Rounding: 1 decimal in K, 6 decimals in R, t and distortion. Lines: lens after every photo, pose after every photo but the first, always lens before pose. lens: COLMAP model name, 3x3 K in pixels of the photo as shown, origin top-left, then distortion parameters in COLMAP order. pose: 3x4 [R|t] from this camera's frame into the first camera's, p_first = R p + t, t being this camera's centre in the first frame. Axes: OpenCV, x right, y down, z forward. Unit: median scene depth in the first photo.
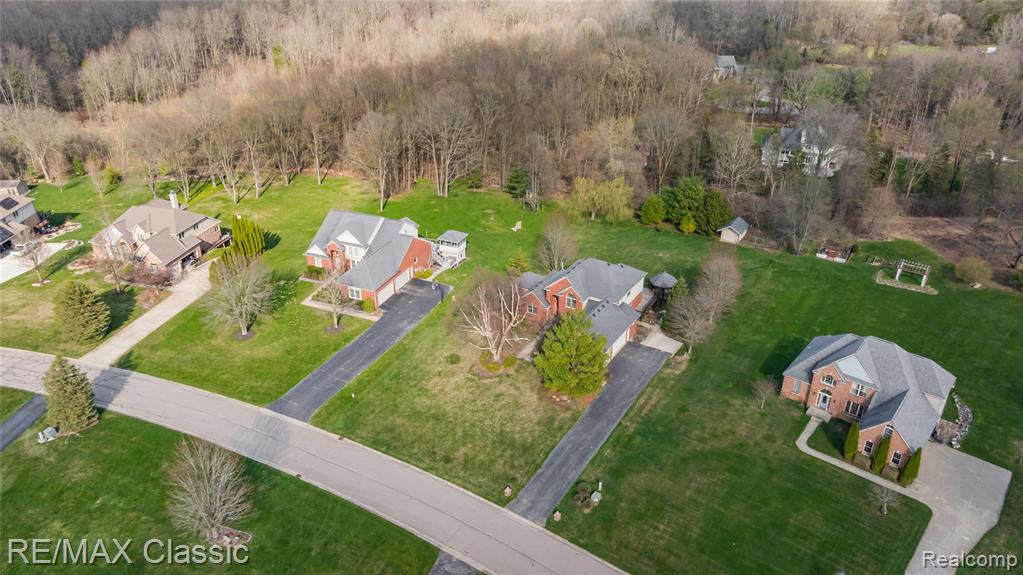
lens RADIAL K [[711.5, 0, 511.5], [0, 711.5, 287.5], [0, 0, 1]] dist [-0.023216, -0.002721]
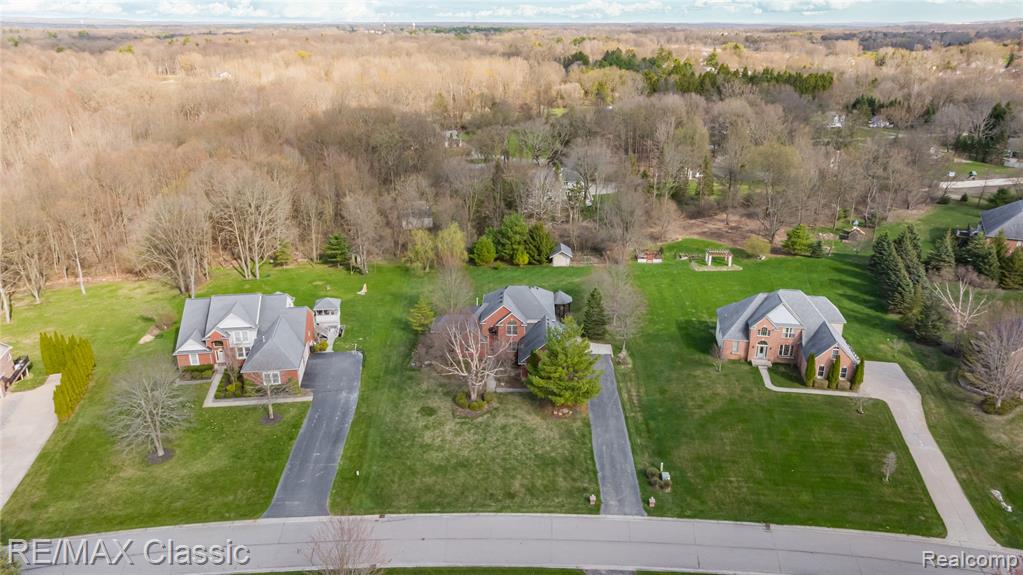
lens RADIAL K [[711.5, 0, 511.5], [0, 711.5, 287.5], [0, 0, 1]] dist [-0.023216, -0.002721]
pose [[0.865240, -0.179089, 0.468281, -0.442950], [0.234614, 0.970077, -0.062499, 0.029966], [-0.443076, 0.163941, 0.881366, 0.108414]]
